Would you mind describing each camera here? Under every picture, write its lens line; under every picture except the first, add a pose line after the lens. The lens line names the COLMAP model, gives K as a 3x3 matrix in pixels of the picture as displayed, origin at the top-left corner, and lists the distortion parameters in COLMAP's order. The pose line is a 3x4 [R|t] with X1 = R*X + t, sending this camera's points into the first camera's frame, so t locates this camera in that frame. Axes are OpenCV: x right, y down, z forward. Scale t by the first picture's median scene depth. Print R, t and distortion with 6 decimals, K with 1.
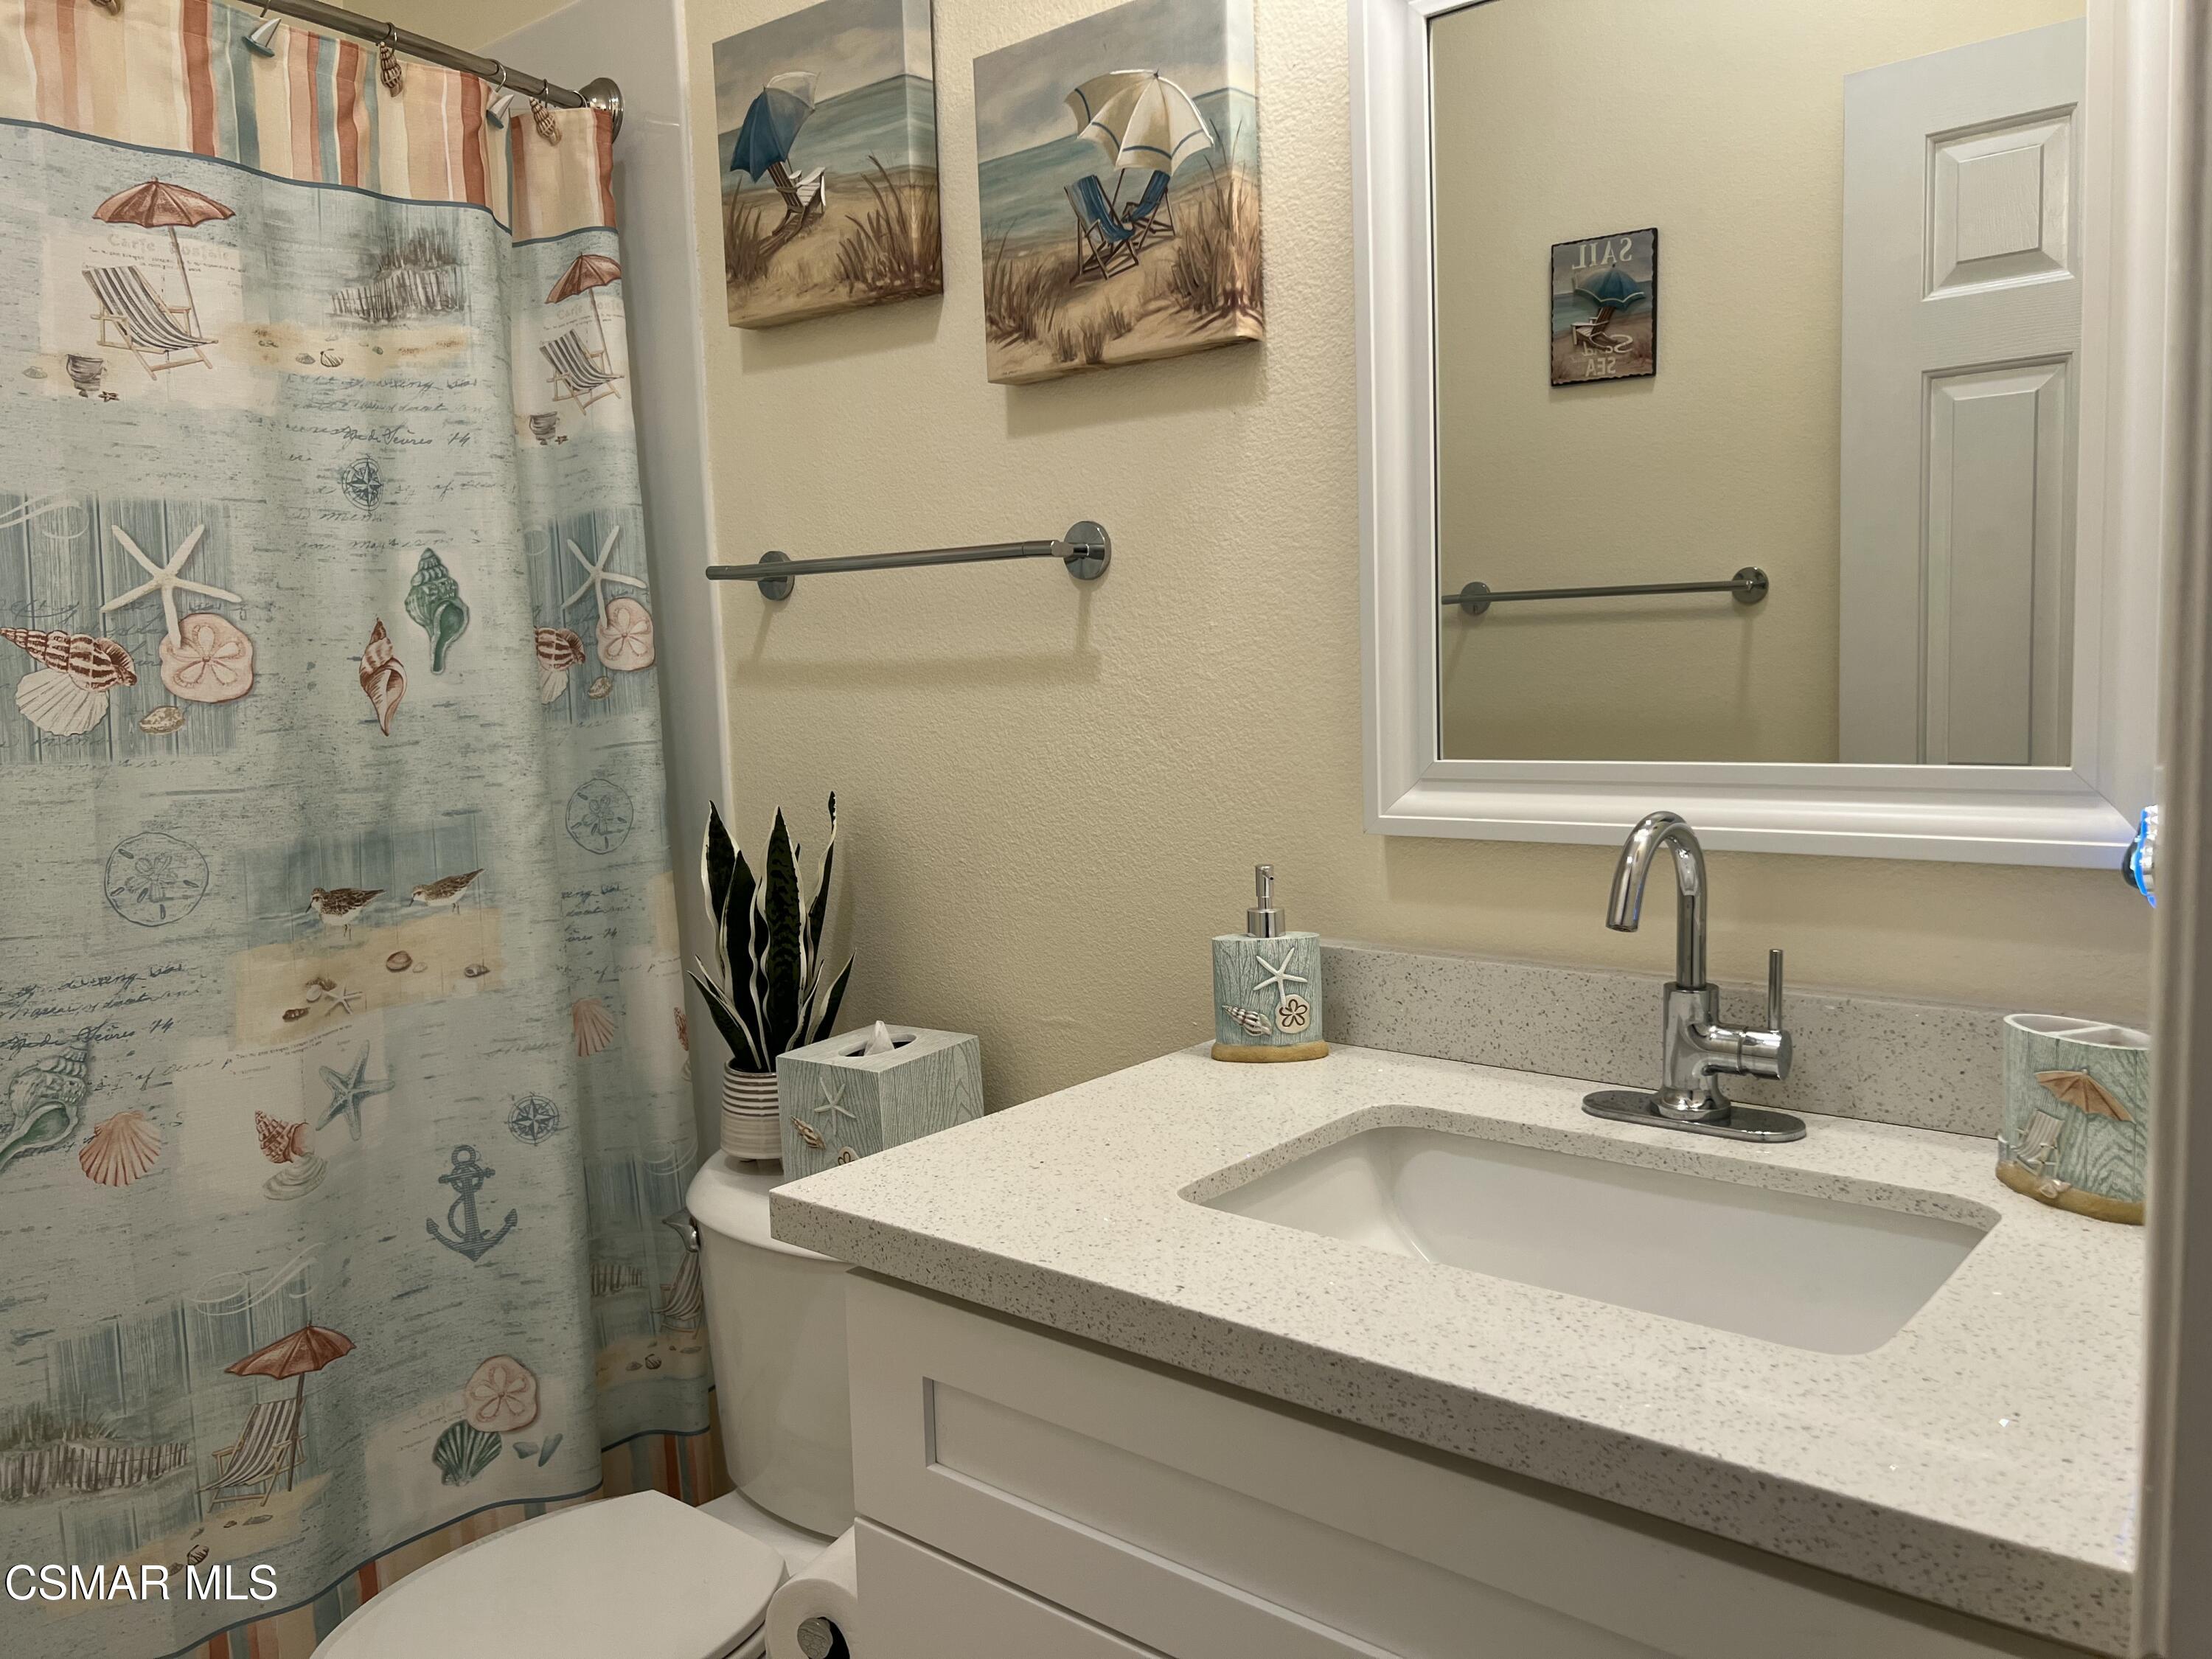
lens RADIAL K [[1663.9, 0, 1102.3], [0, 1663.9, 819.7], [0, 0, 1]] dist [0.050087, -0.060715]
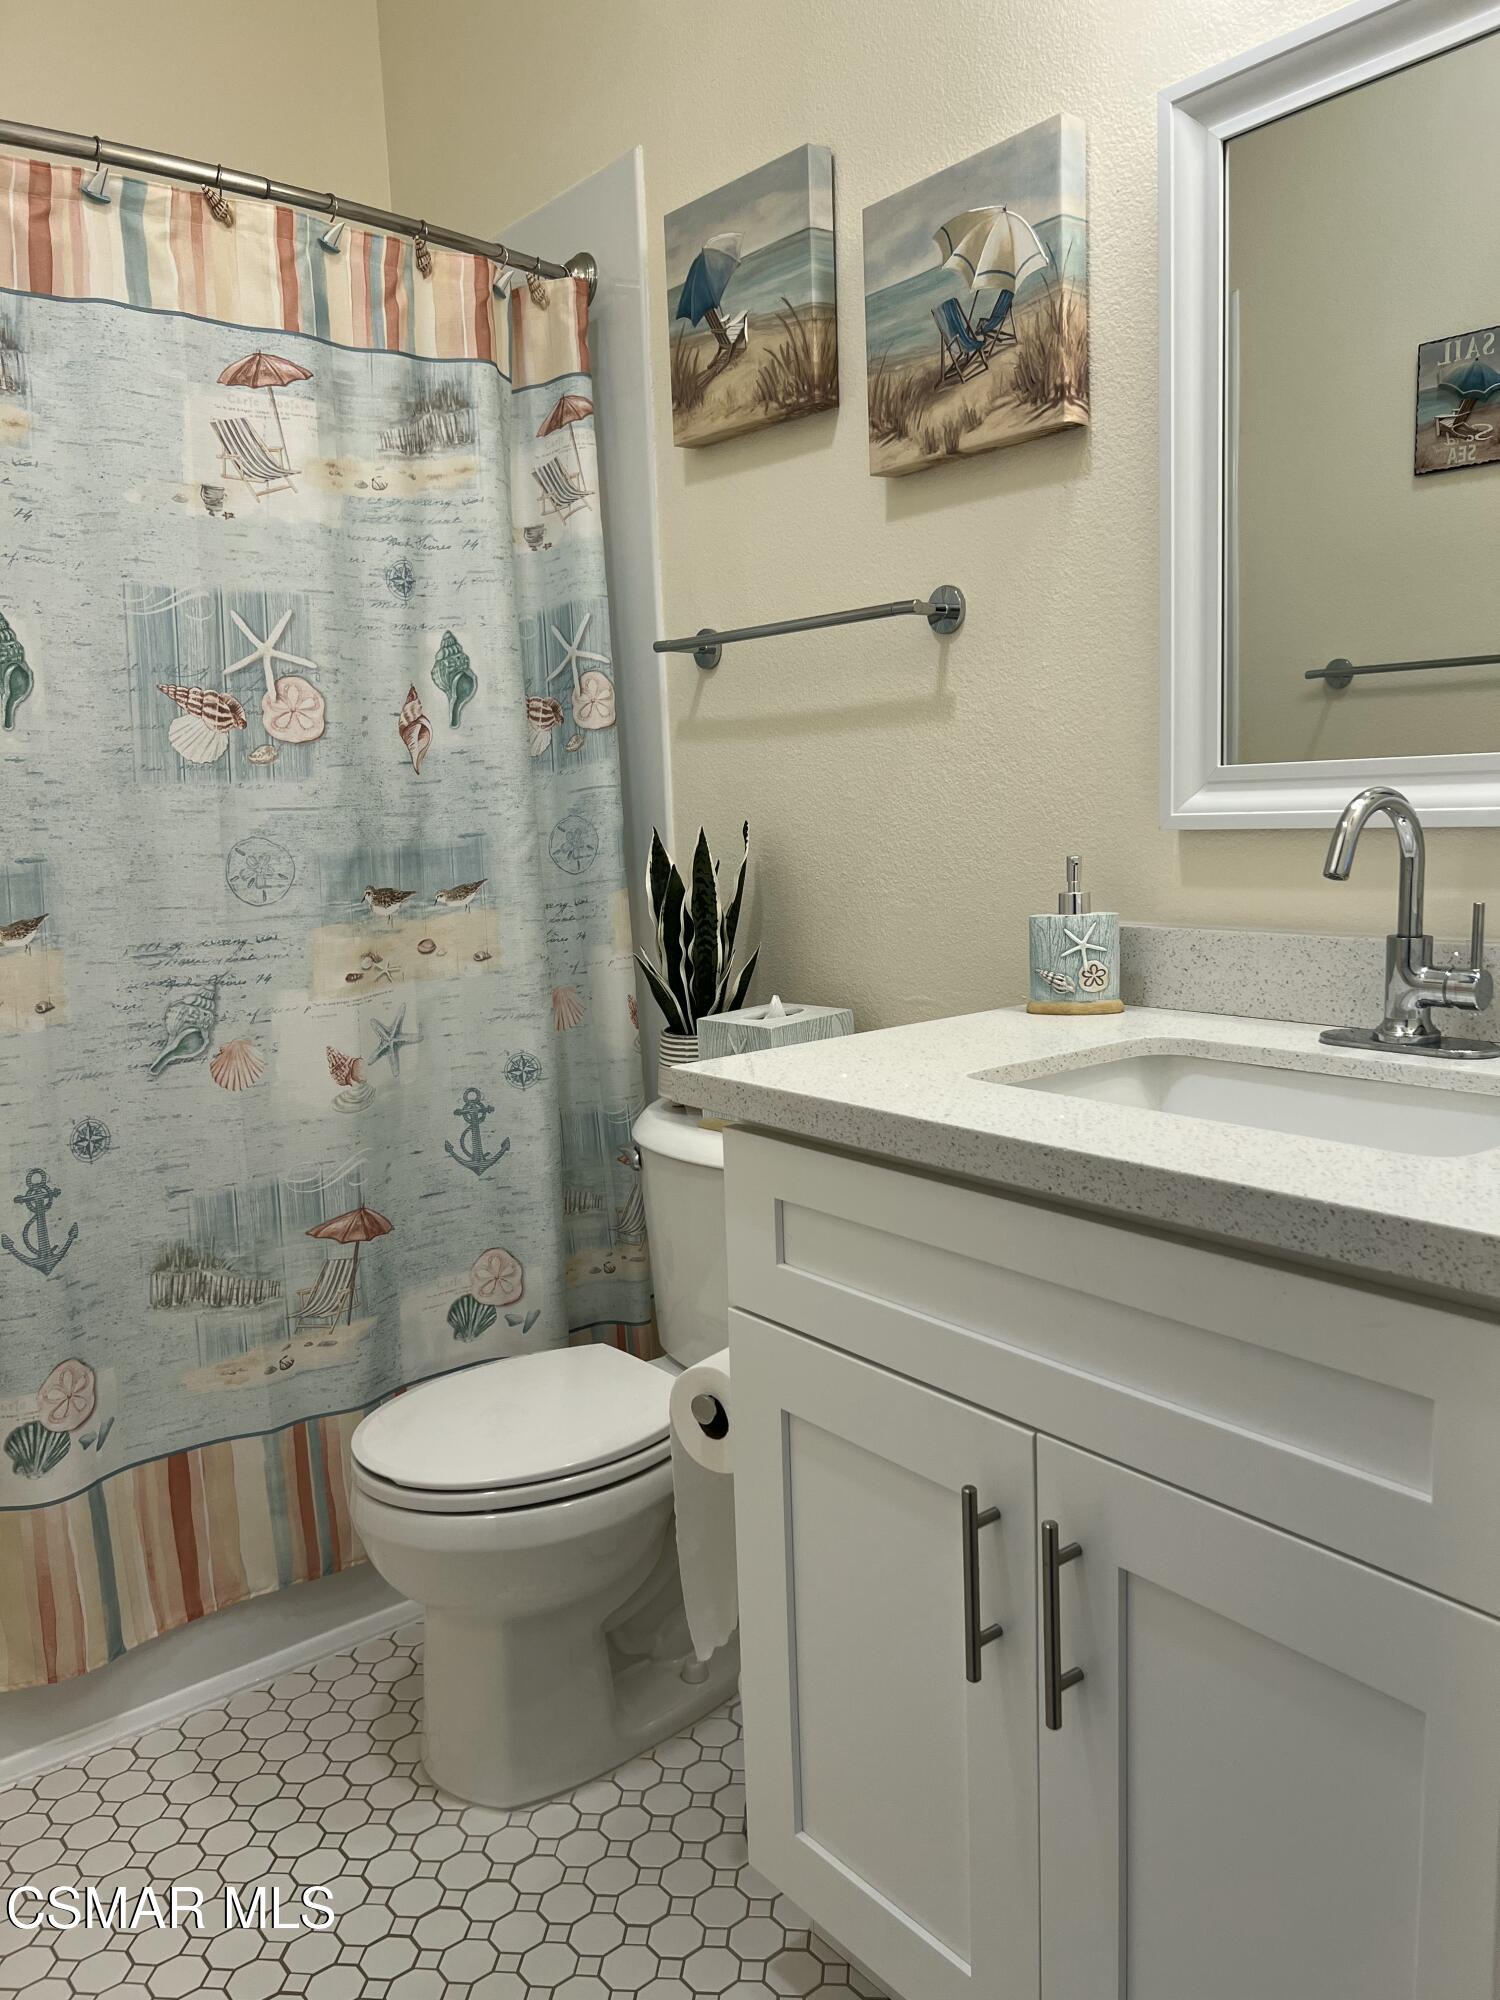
lens RADIAL K [[1504.4, 0, 731.4], [0, 1504.4, 1000.0], [0, 0, 1]] dist [0.050087, -0.060715]
pose [[0.978476, 0.024880, -0.204856, 0.068386], [-0.015603, 0.998784, 0.046774, 0.072866], [0.205771, -0.042571, 0.977674, -0.130834]]
